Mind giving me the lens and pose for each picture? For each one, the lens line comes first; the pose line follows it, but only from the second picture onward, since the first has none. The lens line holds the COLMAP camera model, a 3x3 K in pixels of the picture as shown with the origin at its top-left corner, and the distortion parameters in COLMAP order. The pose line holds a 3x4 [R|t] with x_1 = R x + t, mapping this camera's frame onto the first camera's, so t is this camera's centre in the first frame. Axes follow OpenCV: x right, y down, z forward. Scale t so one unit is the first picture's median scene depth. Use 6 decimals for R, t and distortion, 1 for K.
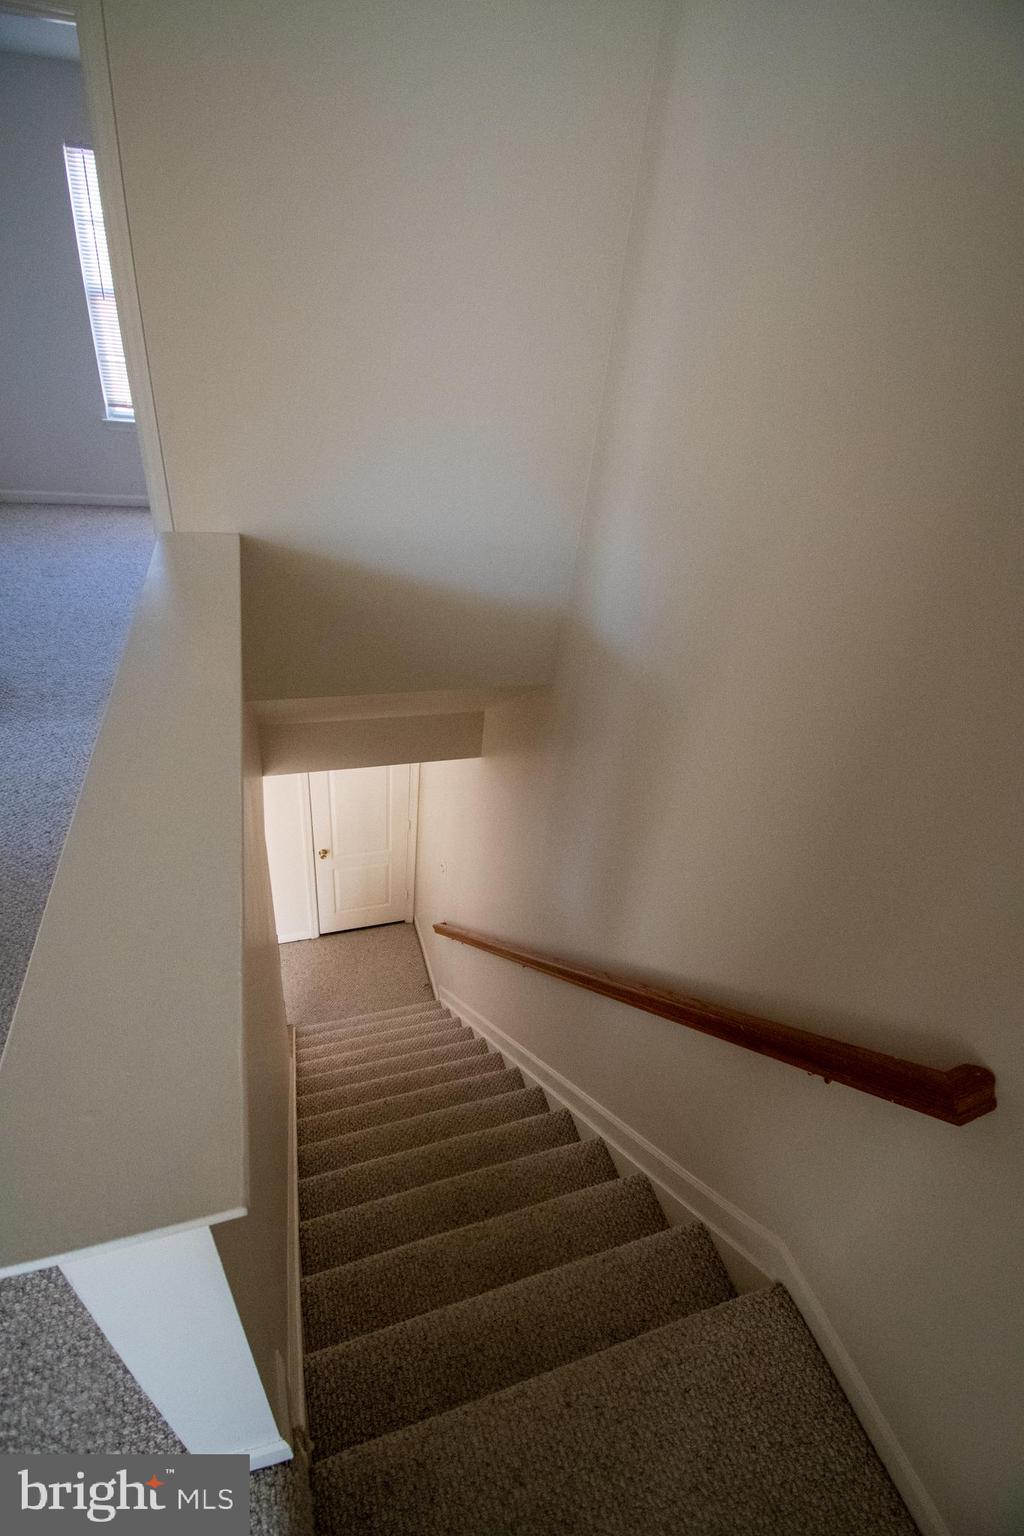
lens RADIAL K [[675.9, 0, 512.0], [0, 675.9, 768.0], [0, 0, 1]] dist [0.011452, -0.022125]
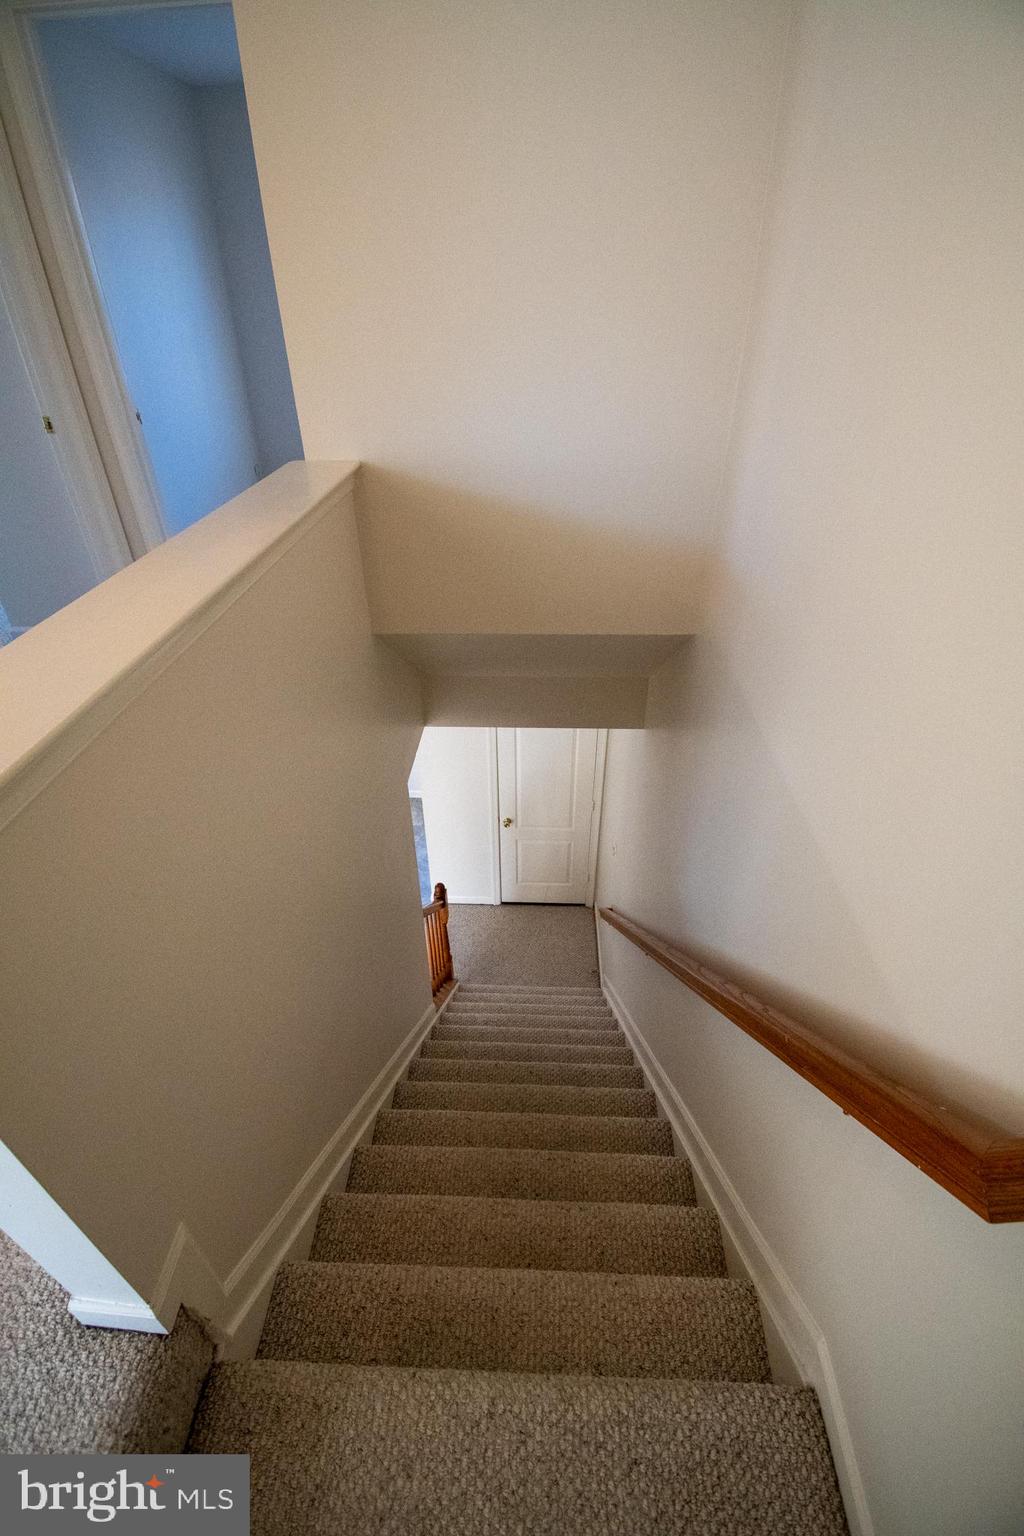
lens RADIAL K [[675.9, 0, 512.0], [0, 675.9, 768.0], [0, 0, 1]] dist [0.011452, -0.022125]
pose [[0.927582, 0.100050, -0.359974, 0.138359], [-0.101763, 0.994707, 0.014240, 0.048295], [0.359494, 0.023424, 0.932854, 0.081383]]
